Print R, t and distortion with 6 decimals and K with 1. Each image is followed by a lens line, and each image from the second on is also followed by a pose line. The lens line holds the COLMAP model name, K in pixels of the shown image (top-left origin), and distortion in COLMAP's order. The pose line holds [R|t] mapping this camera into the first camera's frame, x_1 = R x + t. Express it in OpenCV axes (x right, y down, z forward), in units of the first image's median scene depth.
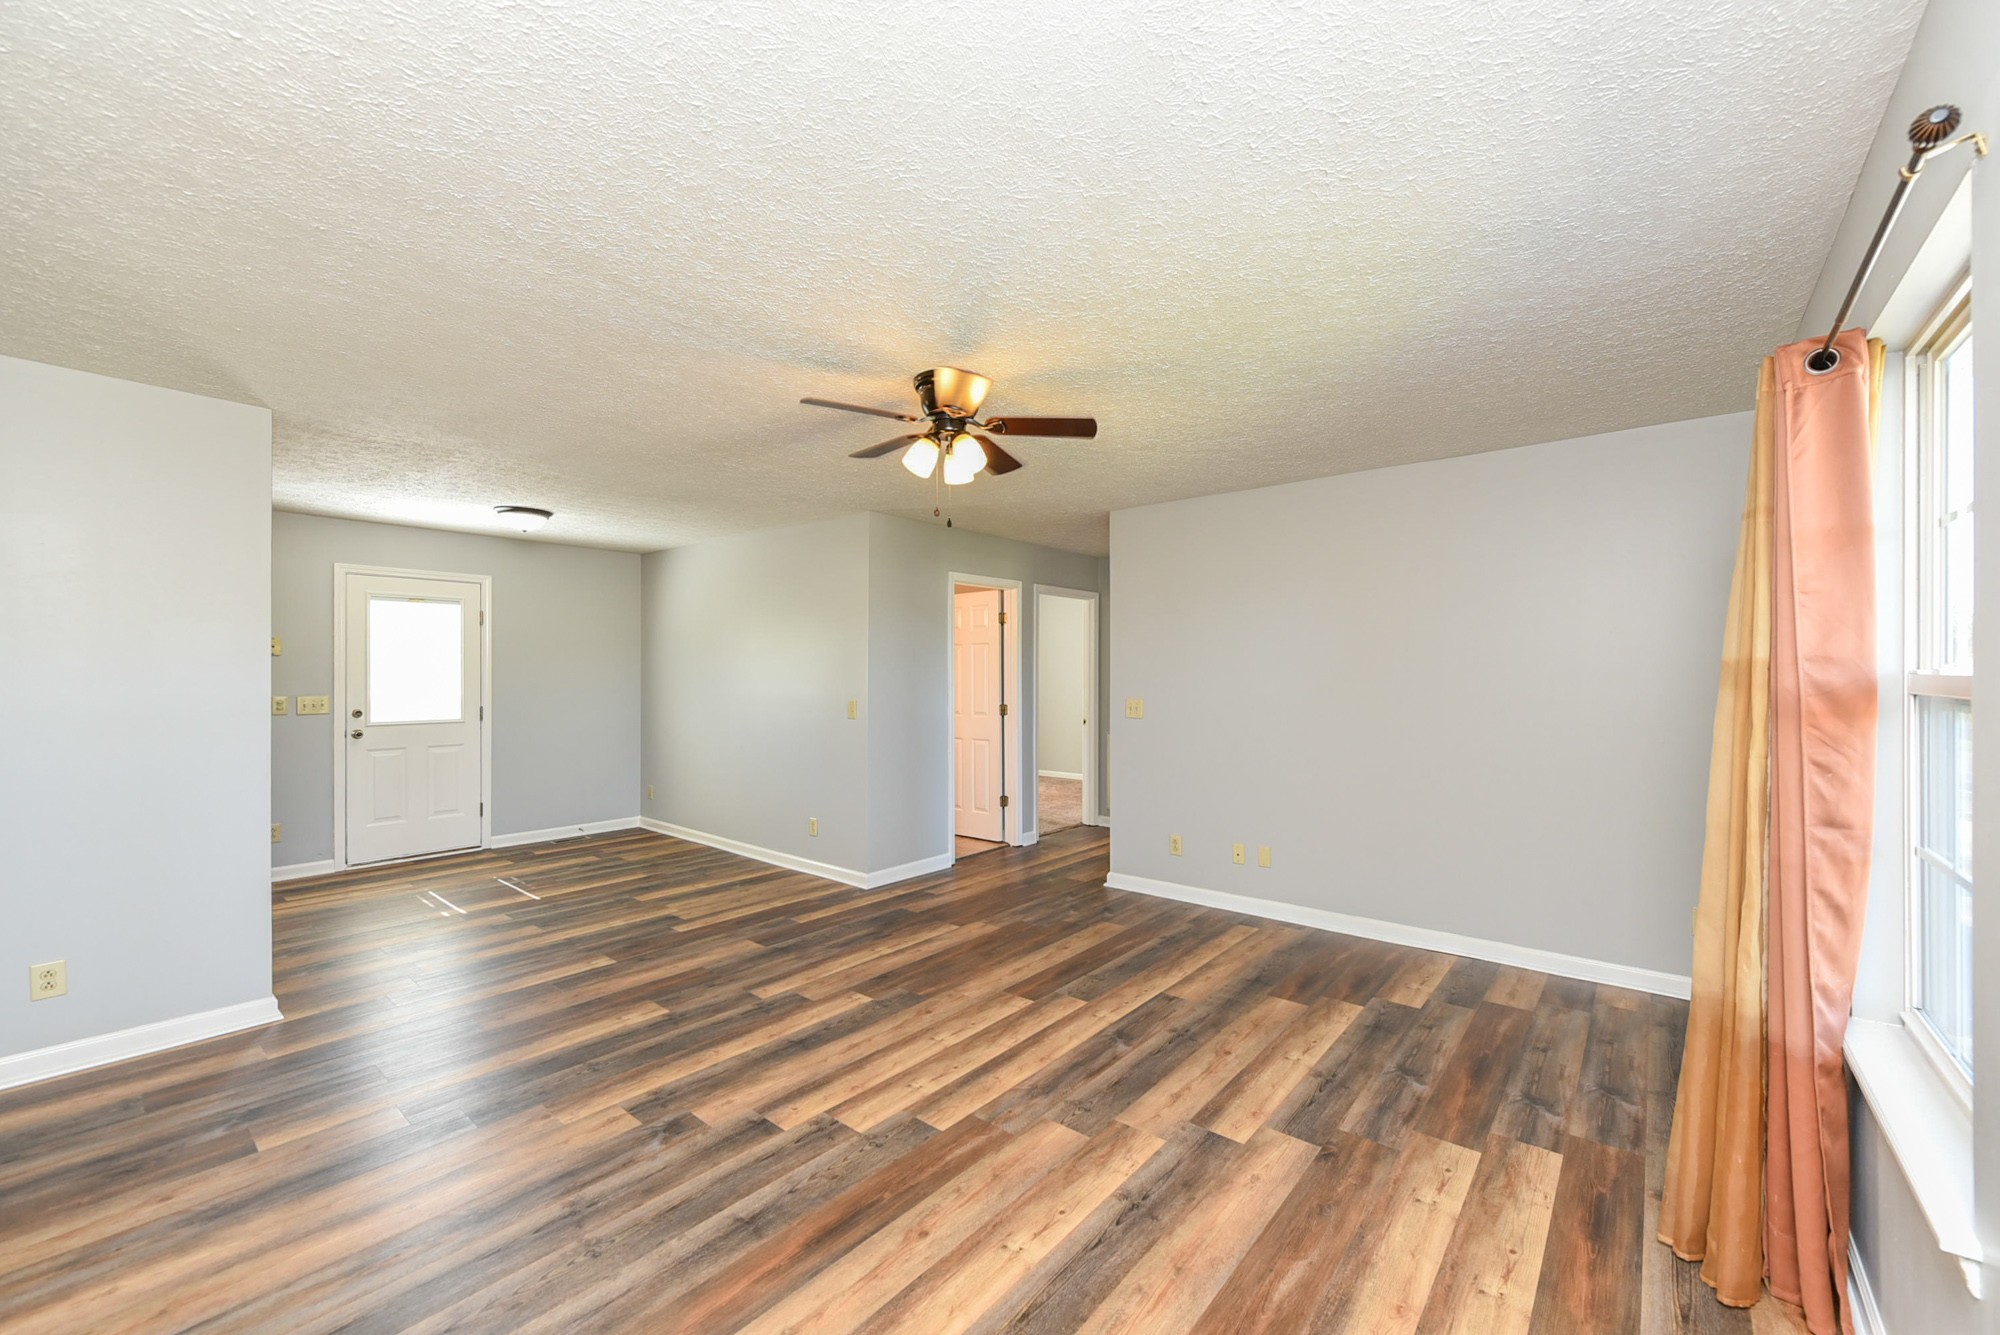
lens RADIAL K [[780.8, 0, 1017.6], [0, 780.8, 659.8], [0, 0, 1]] dist [0.002435, 0.000360]
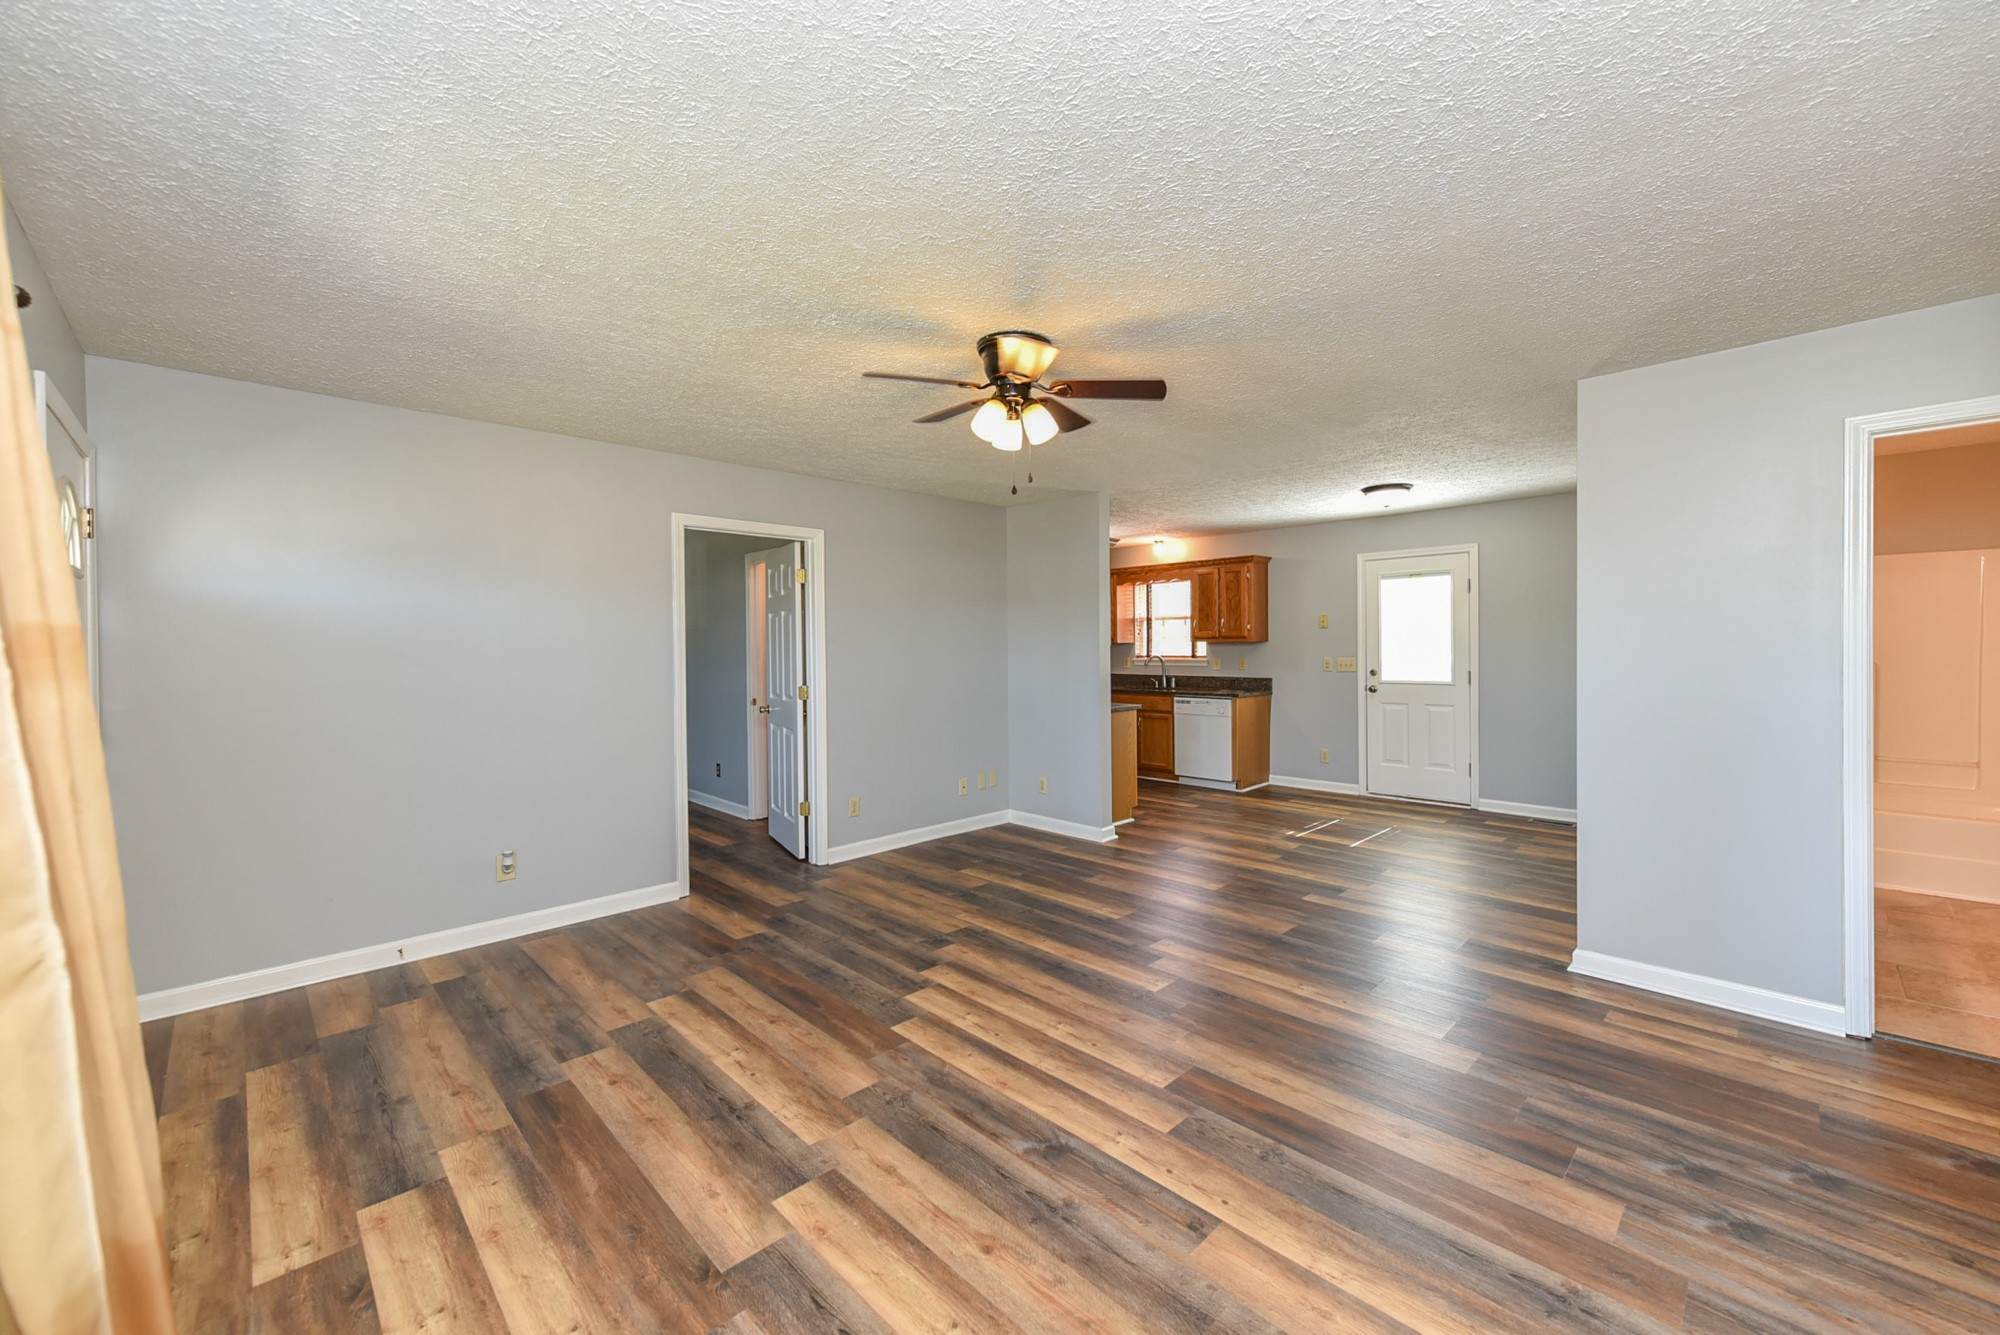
lens RADIAL K [[780.8, 0, 1017.6], [0, 780.8, 659.8], [0, 0, 1]] dist [0.002435, 0.000360]
pose [[-0.095862, 0.021003, -0.995173, 0.903989], [0.028558, 0.999424, 0.018342, 0.019003], [0.994985, -0.026662, -0.096407, 1.125304]]
